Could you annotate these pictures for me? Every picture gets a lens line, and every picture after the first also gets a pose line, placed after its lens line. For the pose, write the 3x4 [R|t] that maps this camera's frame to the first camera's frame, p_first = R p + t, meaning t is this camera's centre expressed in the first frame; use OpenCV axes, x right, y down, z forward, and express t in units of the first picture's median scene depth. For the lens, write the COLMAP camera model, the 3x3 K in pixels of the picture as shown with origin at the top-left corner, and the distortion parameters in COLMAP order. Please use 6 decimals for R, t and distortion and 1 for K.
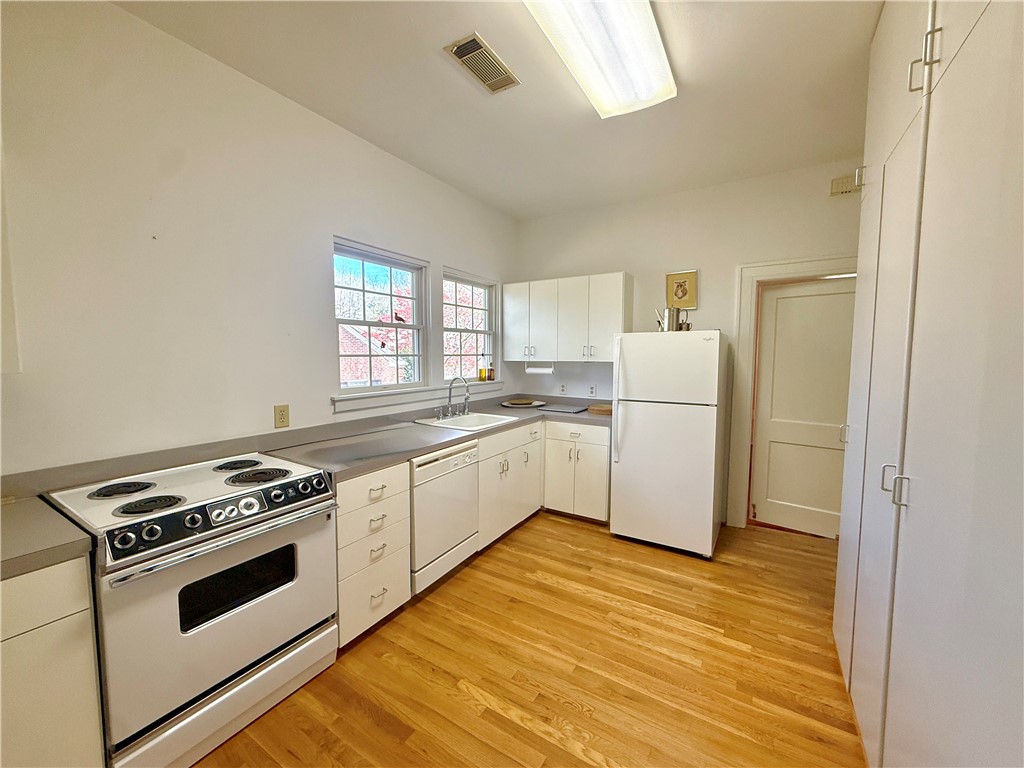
lens RADIAL K [[408.2, 0, 511.6], [0, 408.2, 384.5], [0, 0, 1]] dist [-0.000414, 0.000052]
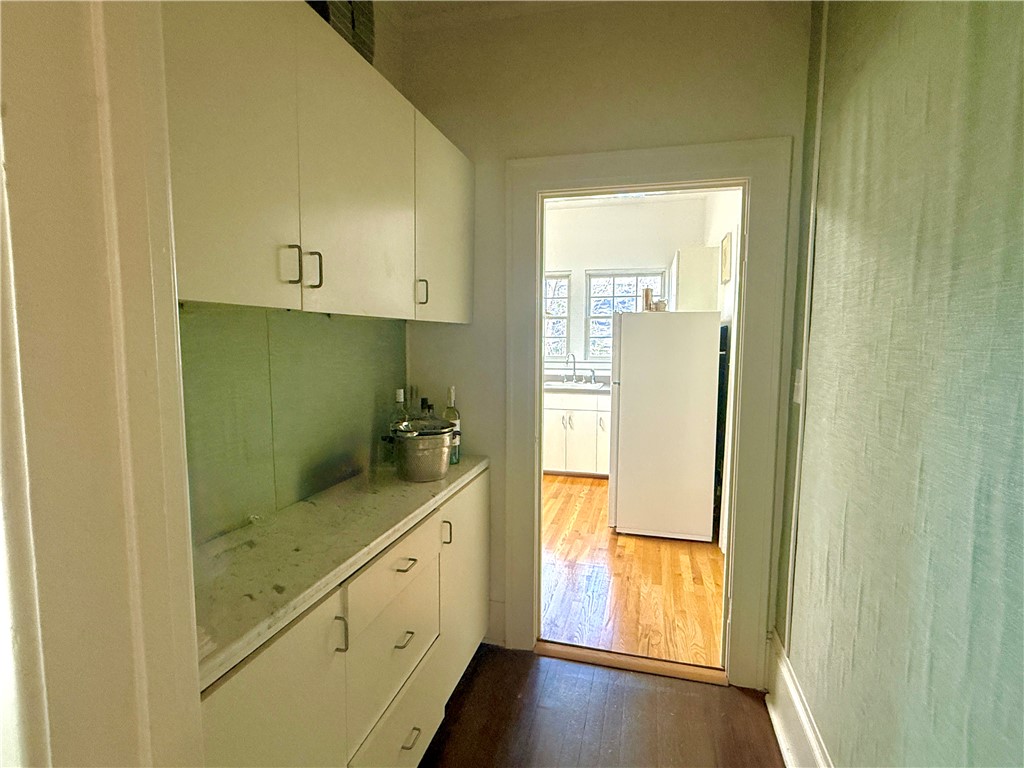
lens RADIAL K [[510.4, 0, 512.8], [0, 510.4, 382.7], [0, 0, 1]] dist [0.000164, 0.000007]
pose [[0.282267, 0.086466, -0.955431, 1.569663], [-0.070485, 0.995107, 0.069233, -0.031410], [0.956743, 0.047801, 0.286981, 0.334296]]
